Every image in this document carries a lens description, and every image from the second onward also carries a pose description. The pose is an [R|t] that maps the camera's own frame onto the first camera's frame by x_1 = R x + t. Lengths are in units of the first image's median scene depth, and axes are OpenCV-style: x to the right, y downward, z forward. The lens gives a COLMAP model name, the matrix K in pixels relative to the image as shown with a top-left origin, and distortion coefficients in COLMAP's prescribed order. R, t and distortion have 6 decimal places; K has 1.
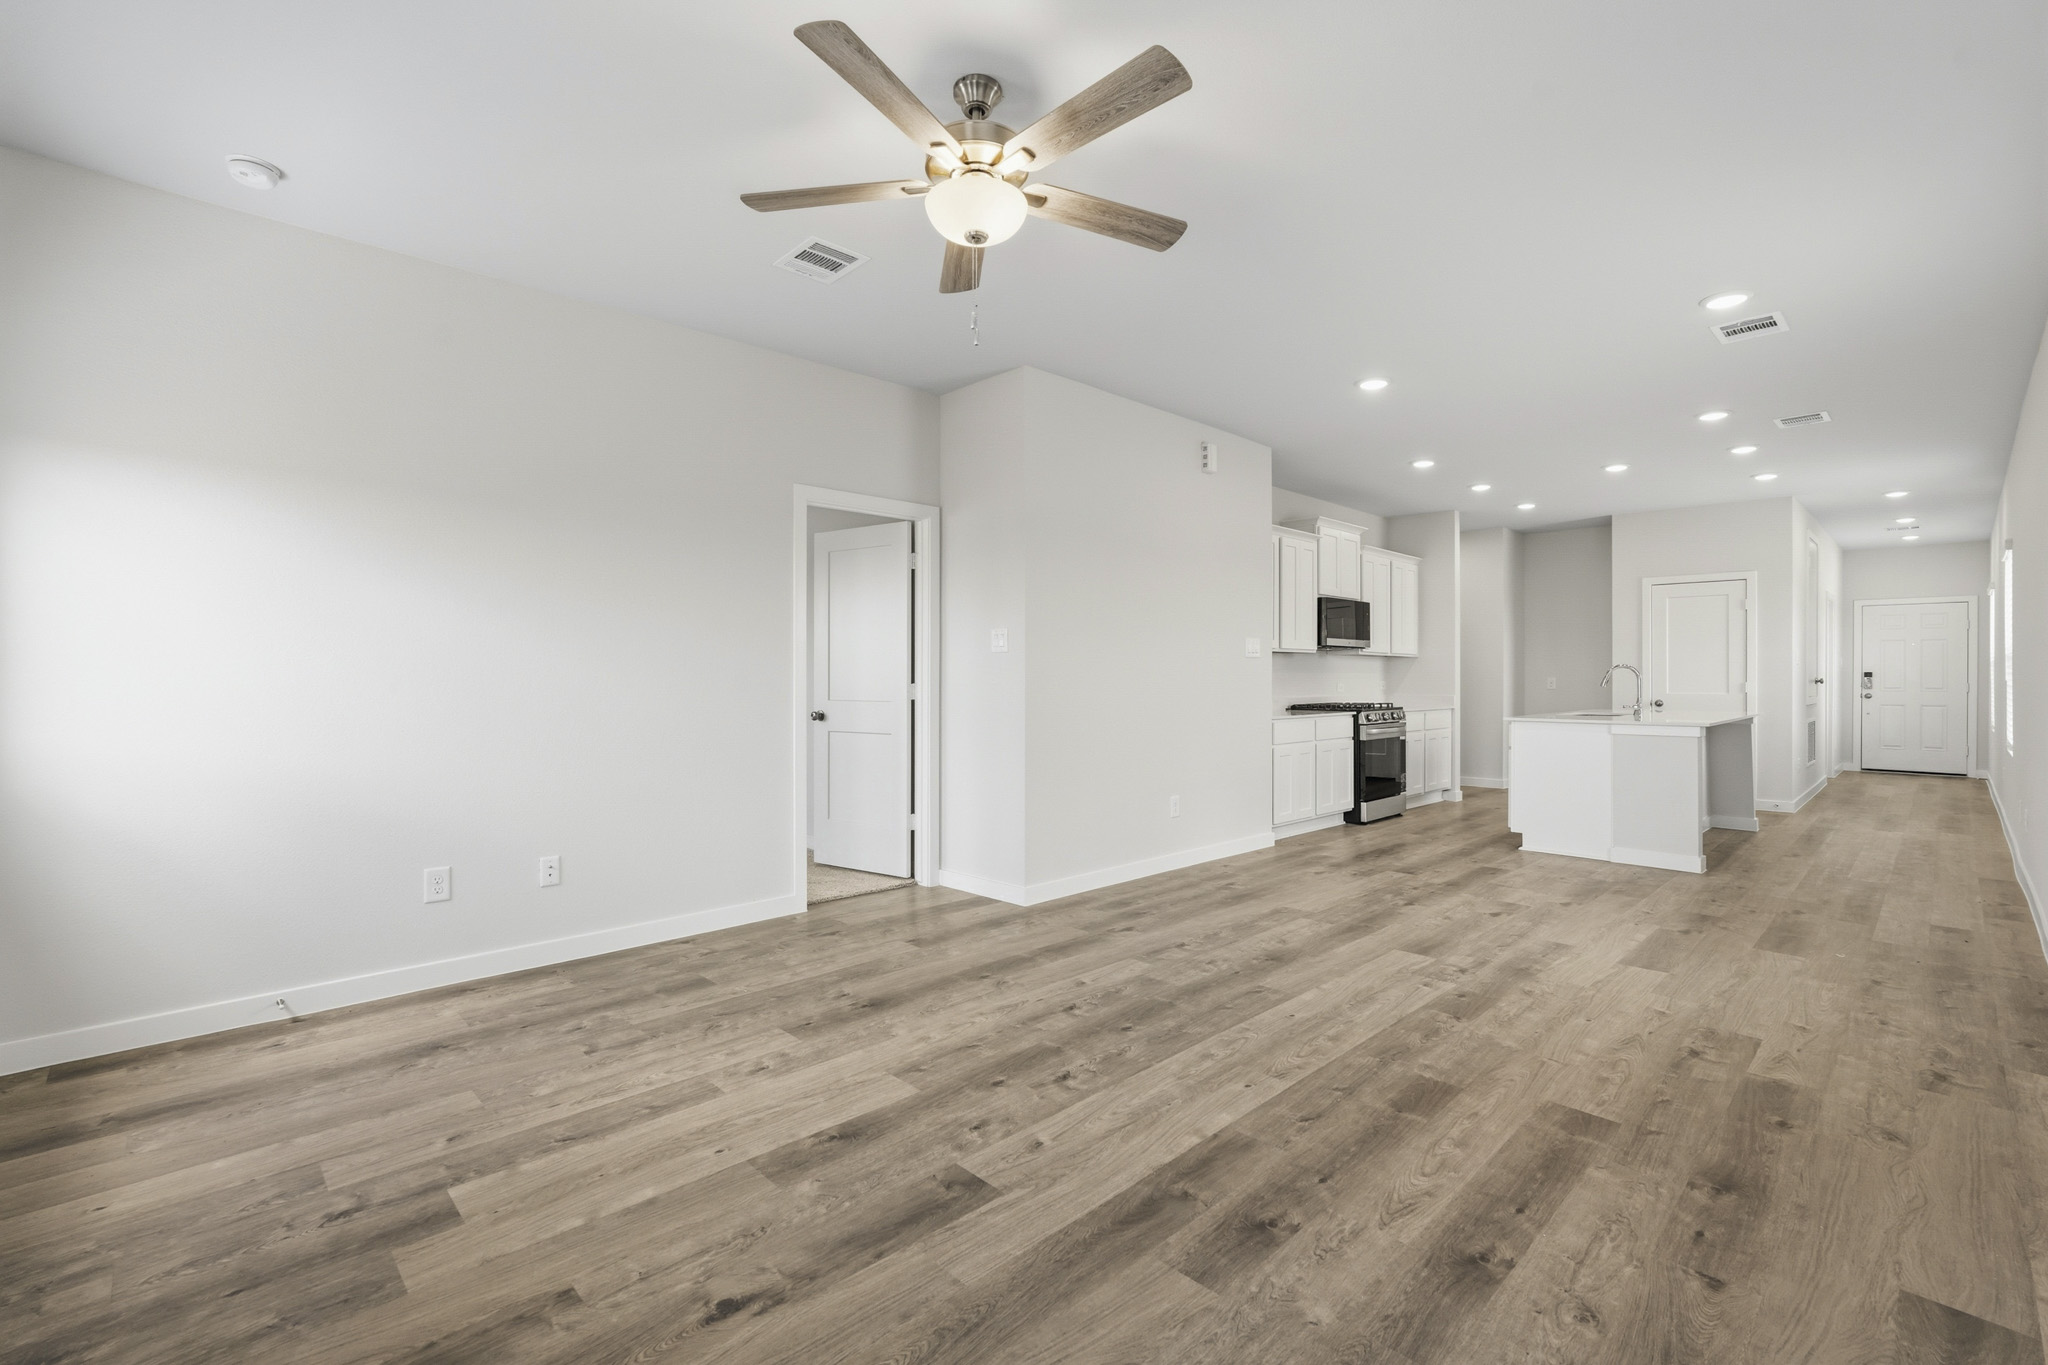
lens RADIAL K [[907.8, 0, 1024.1], [0, 907.8, 678.3], [0, 0, 1]] dist [-0.018019, 0.008634]
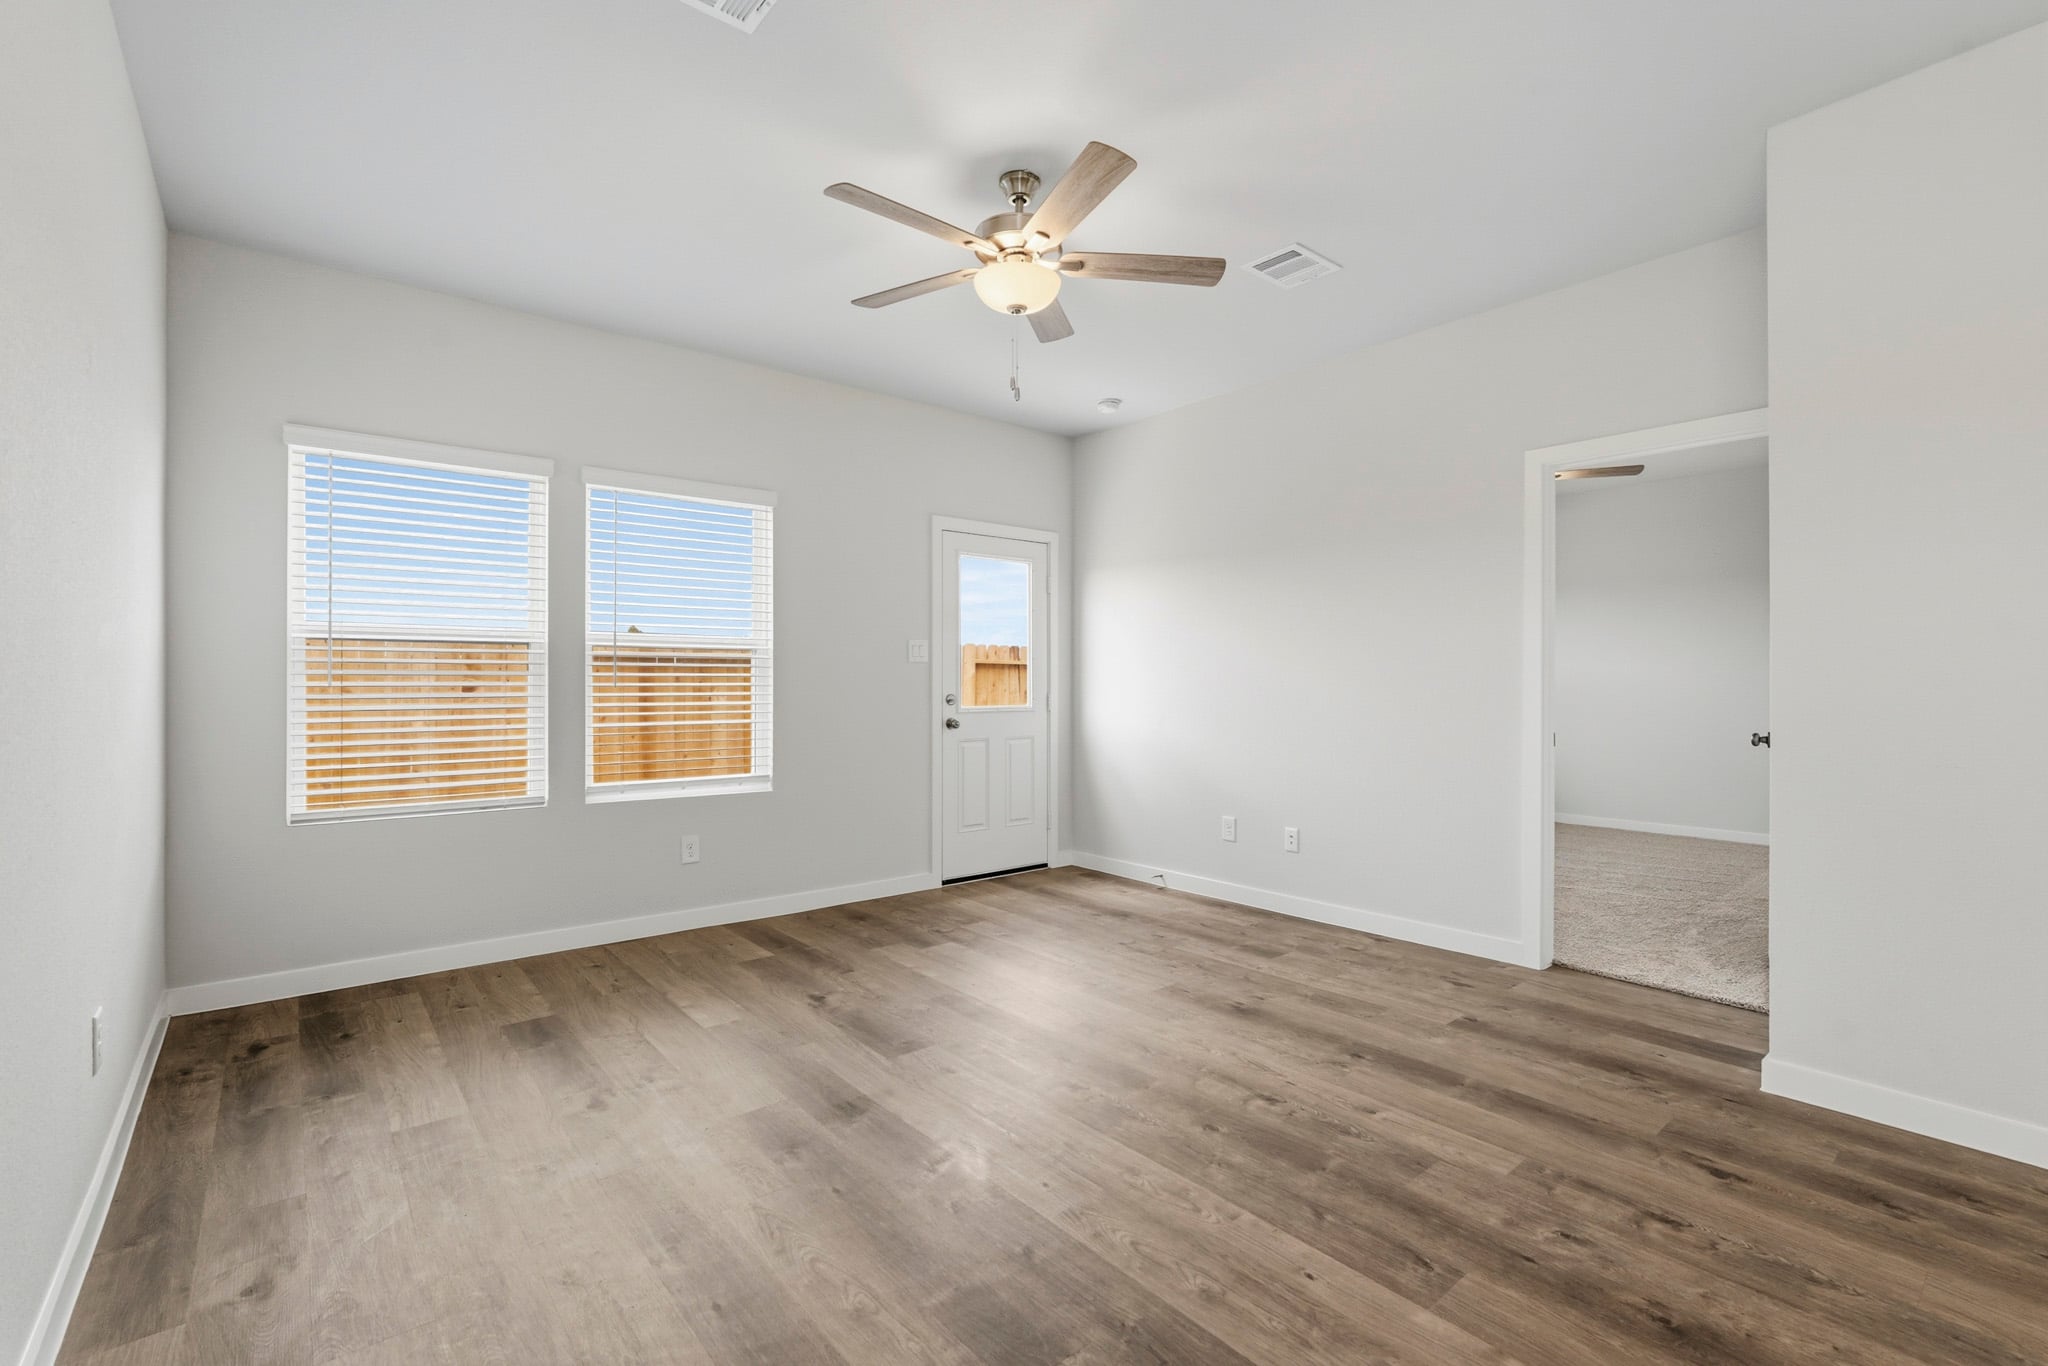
lens RADIAL K [[898.2, 0, 1023.4], [0, 898.2, 666.9], [0, 0, 1]] dist [-0.019734, 0.008214]
pose [[-0.076015, -0.018051, -0.996943, 0.666510], [-0.001014, 0.999837, -0.018026, -0.002595], [0.997106, -0.000359, -0.076021, 0.652291]]
